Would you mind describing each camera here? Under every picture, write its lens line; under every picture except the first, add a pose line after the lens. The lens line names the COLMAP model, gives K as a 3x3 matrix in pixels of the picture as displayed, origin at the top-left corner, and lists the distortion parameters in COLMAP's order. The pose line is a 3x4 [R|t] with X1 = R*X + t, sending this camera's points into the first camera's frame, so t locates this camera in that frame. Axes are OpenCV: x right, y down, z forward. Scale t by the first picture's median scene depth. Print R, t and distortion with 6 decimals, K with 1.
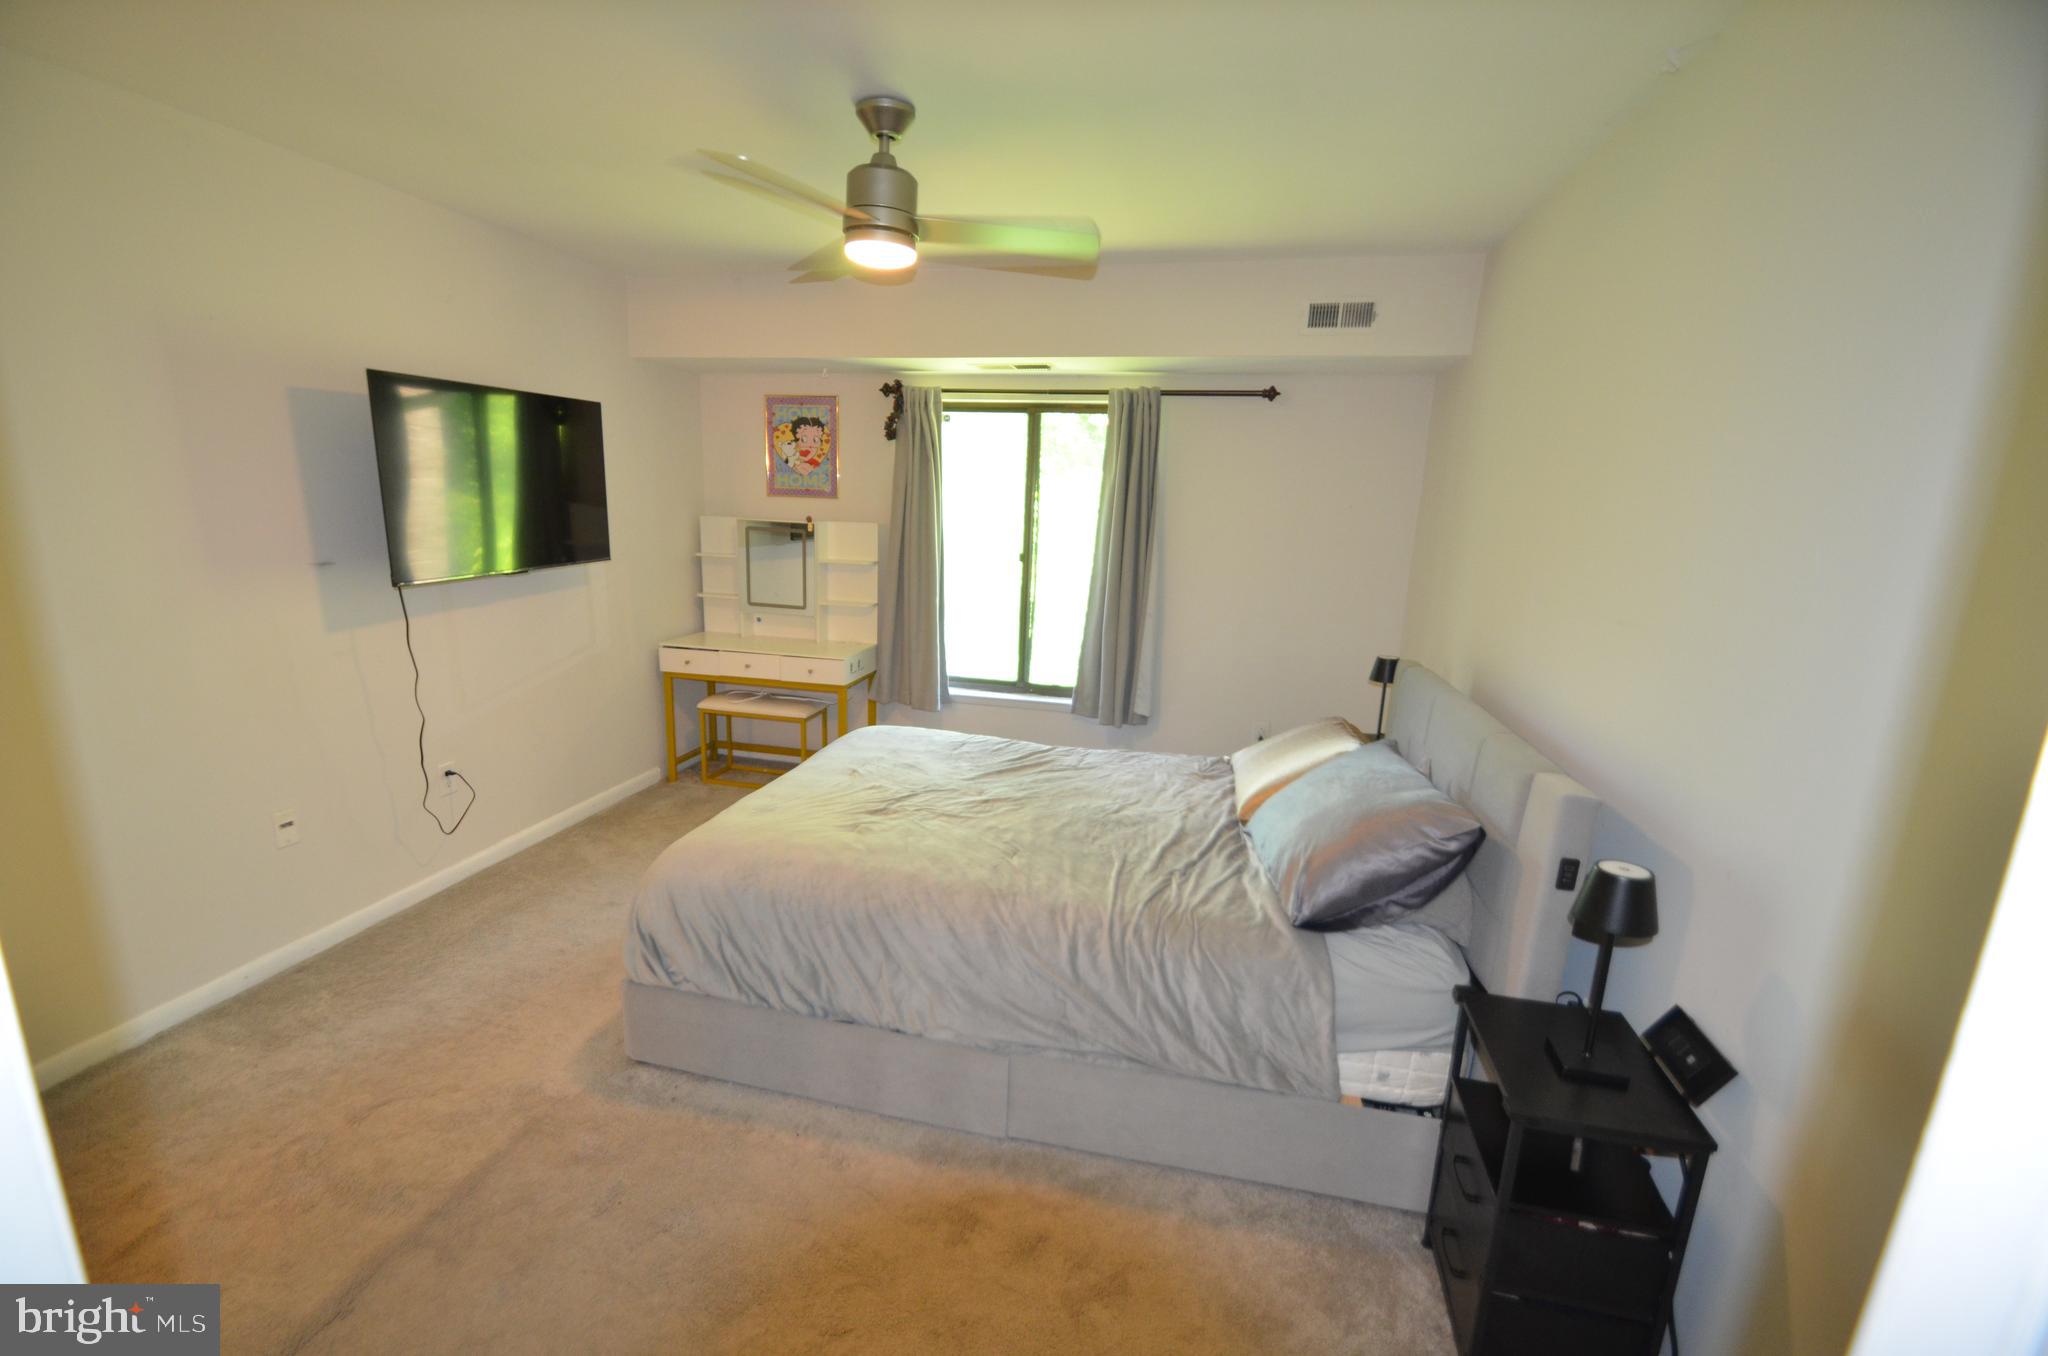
lens RADIAL K [[893.8, 0, 1029.9], [0, 893.8, 714.6], [0, 0, 1]] dist [0.012117, -0.014863]
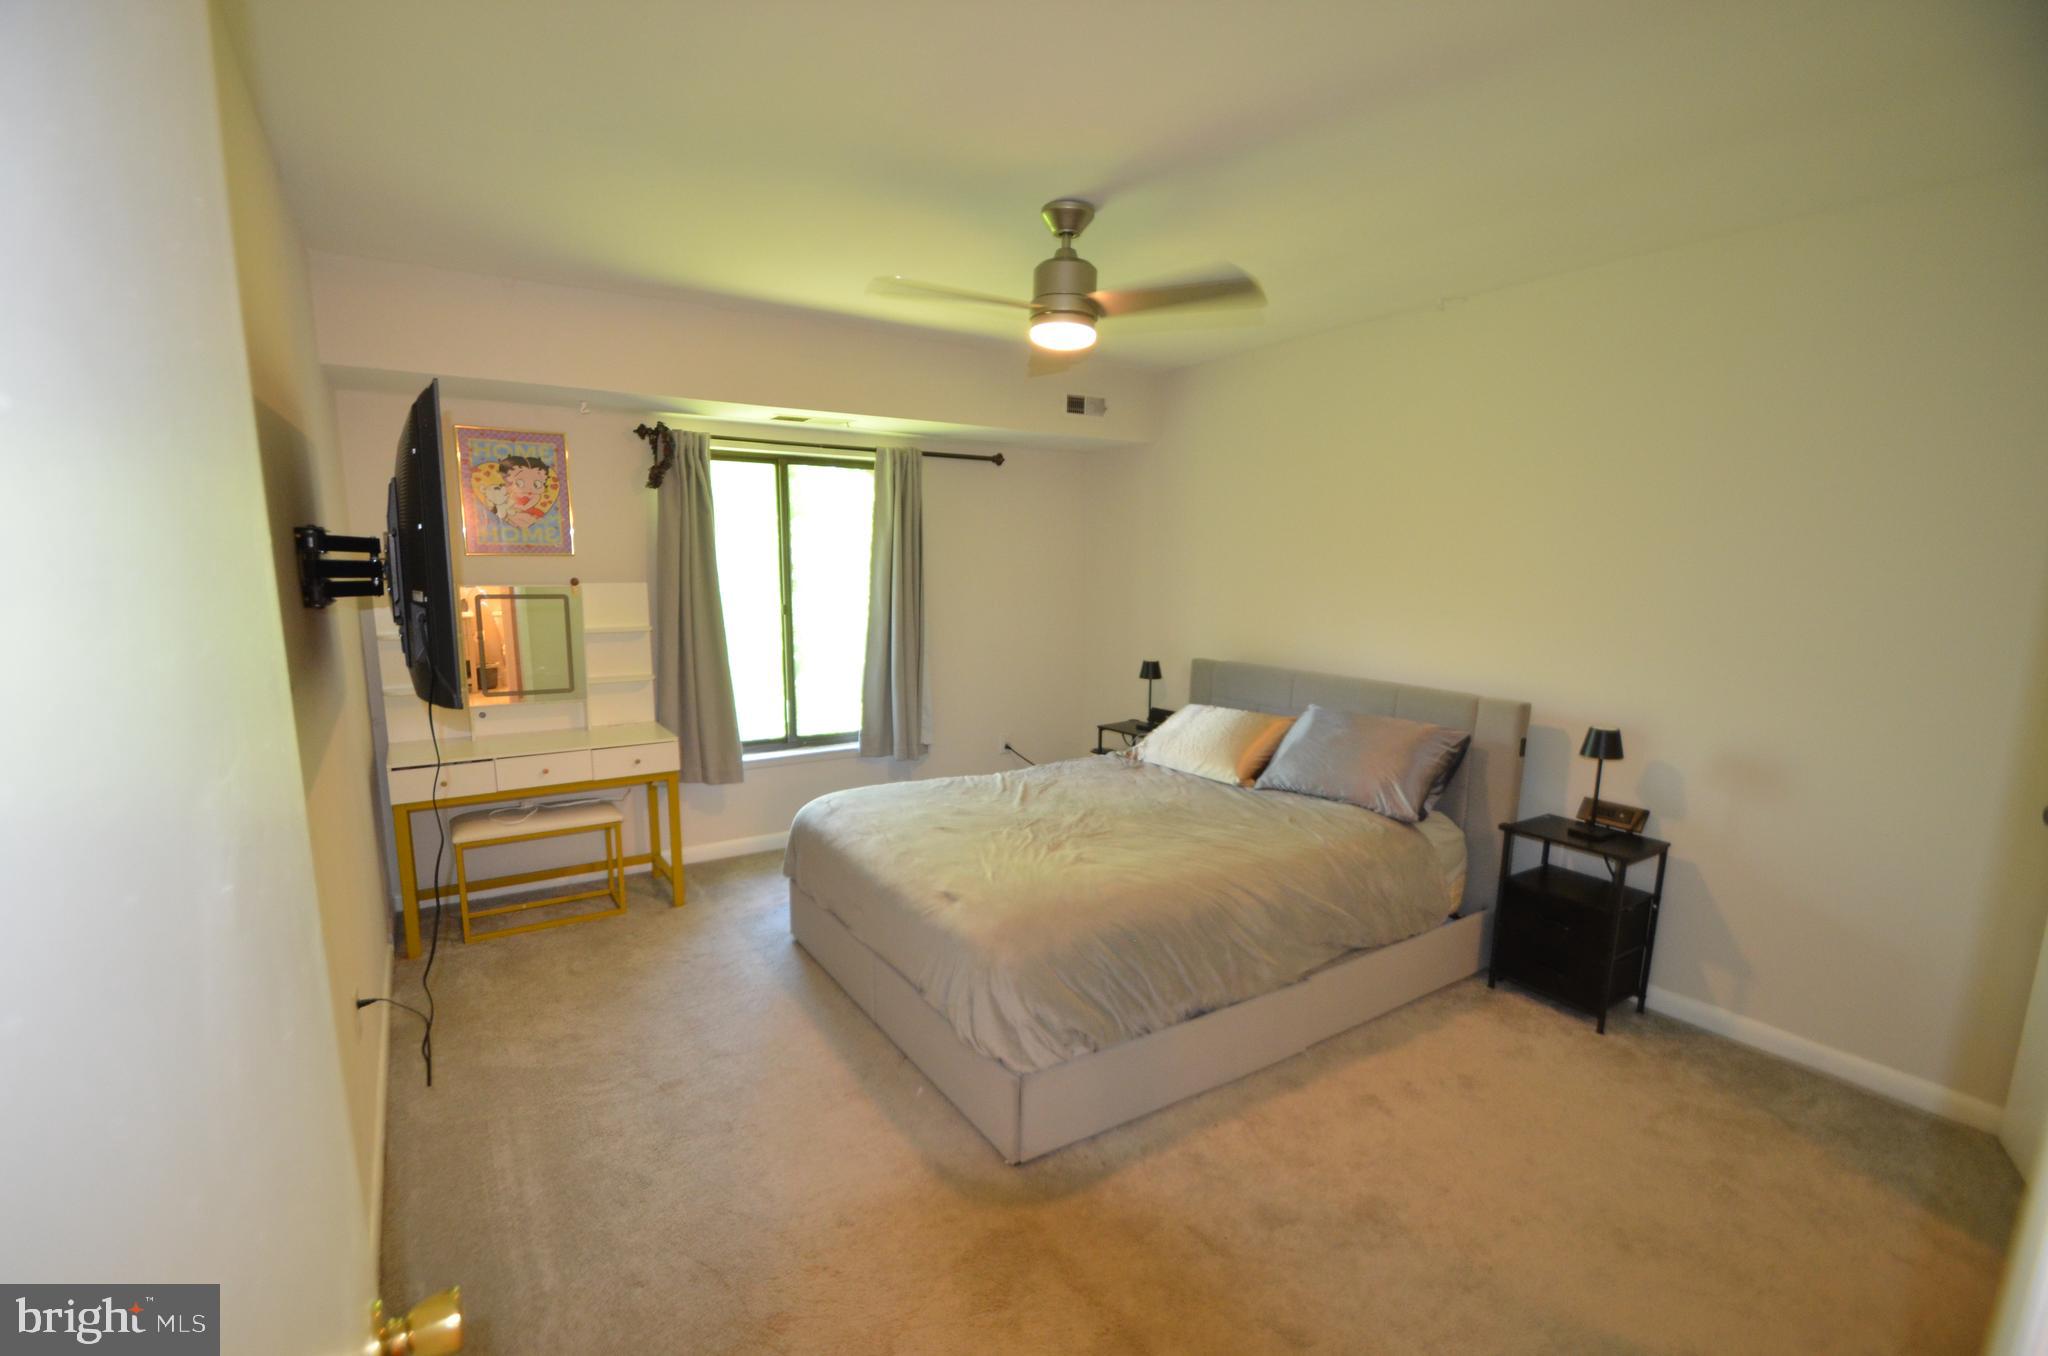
lens RADIAL K [[893.8, 0, 985.9], [0, 893.8, 703.3], [0, 0, 1]] dist [0.012117, -0.014863]
pose [[0.705272, -0.143912, 0.694177, -0.568099], [0.180564, 0.983351, 0.020411, -0.058023], [-0.685557, 0.110948, 0.719515, 0.166971]]
